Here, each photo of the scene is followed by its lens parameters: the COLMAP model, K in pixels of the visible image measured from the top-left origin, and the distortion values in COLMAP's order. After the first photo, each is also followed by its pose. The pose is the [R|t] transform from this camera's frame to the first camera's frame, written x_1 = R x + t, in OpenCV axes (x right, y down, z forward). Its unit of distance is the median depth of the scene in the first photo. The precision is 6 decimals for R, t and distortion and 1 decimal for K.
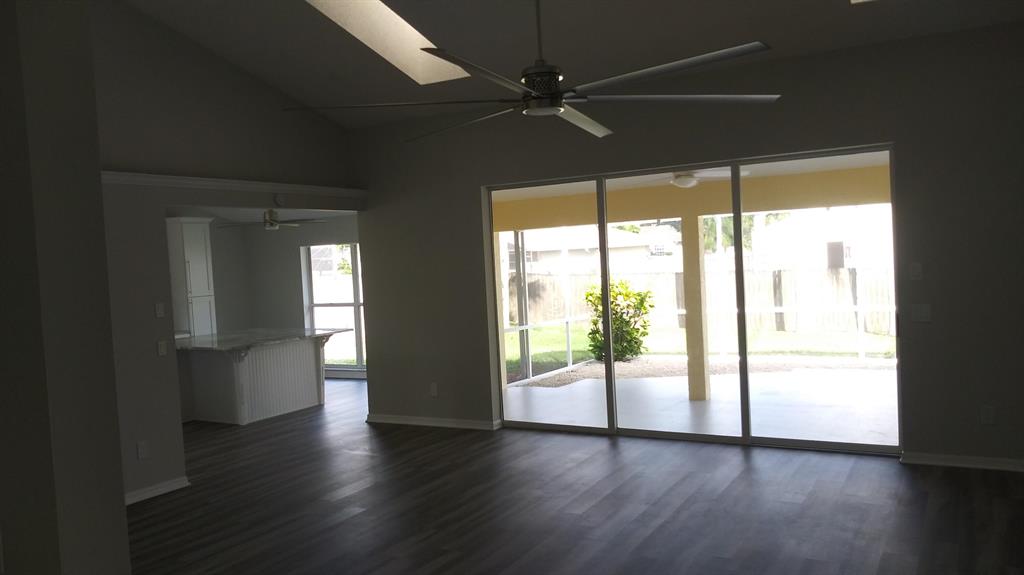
lens RADIAL K [[781.2, 0, 515.1], [0, 781.2, 291.8], [0, 0, 1]] dist [0.025900, -0.022137]
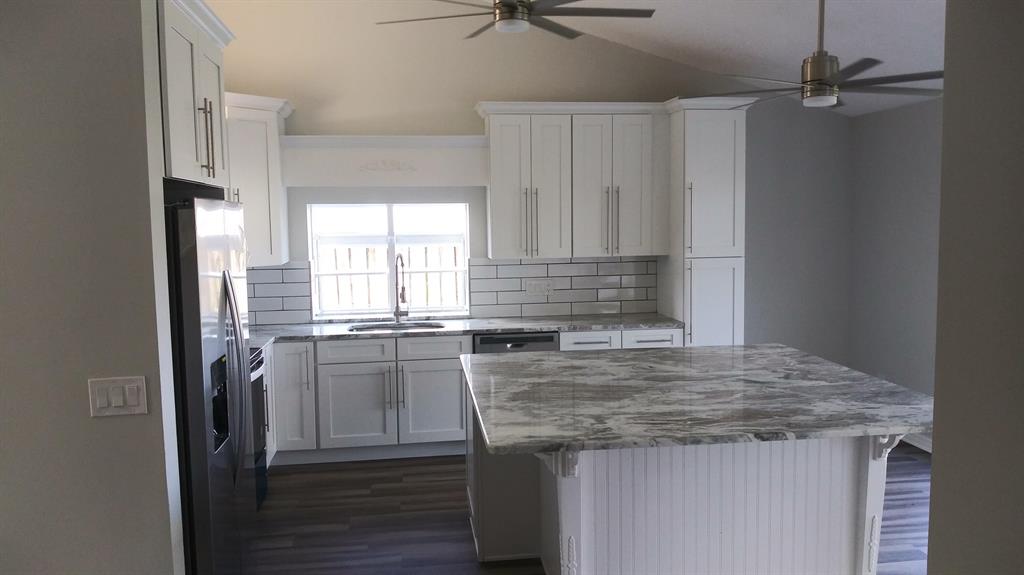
lens RADIAL K [[781.2, 0, 510.5], [0, 781.2, 282.6], [0, 0, 1]] dist [0.025900, -0.022137]
pose [[0.584497, 0.115332, -0.803158, -0.095087], [-0.054179, 0.993185, 0.103191, -0.029022], [0.809585, -0.016800, 0.586762, 0.768639]]
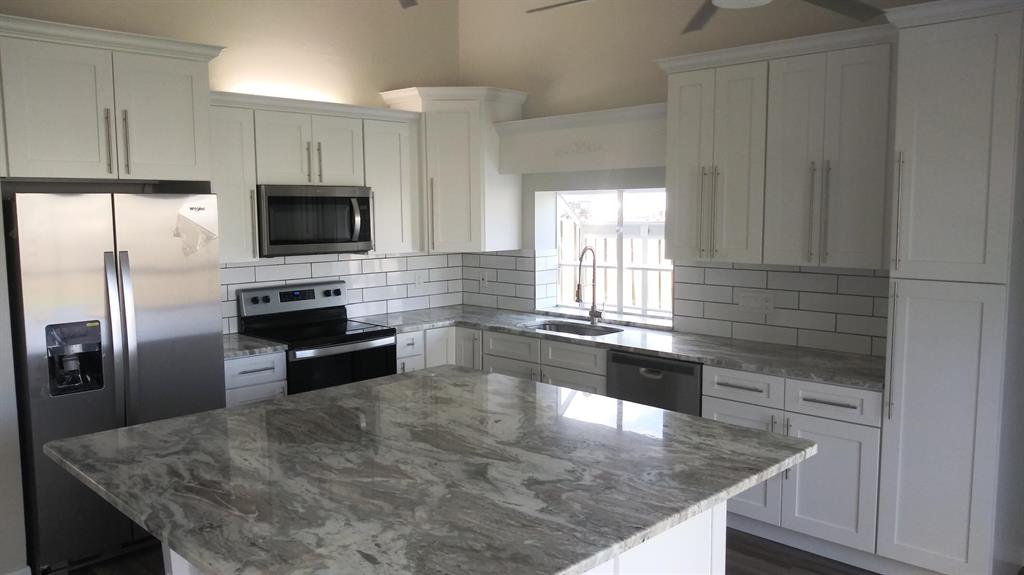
lens RADIAL K [[781.2, 0, 511.1], [0, 781.2, 287.3], [0, 0, 1]] dist [0.025900, -0.022137]
pose [[-0.278506, 0.155736, -0.947724, -0.108964], [-0.020176, 0.985599, 0.167889, -0.047010], [0.960223, 0.065879, -0.271353, 1.181846]]
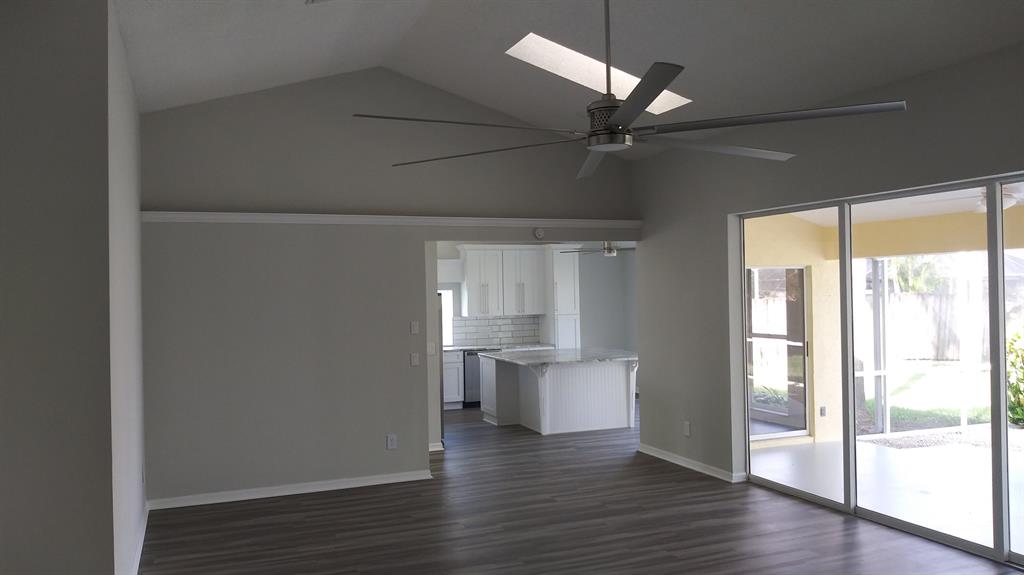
lens RADIAL K [[781.2, 0, 508.2], [0, 781.2, 284.3], [0, 0, 1]] dist [0.025900, -0.022137]
pose [[0.771214, 0.031409, -0.635800, 0.307178], [-0.048937, 0.998752, -0.010020, -0.027662], [0.634692, 0.038842, 0.771788, 0.110511]]
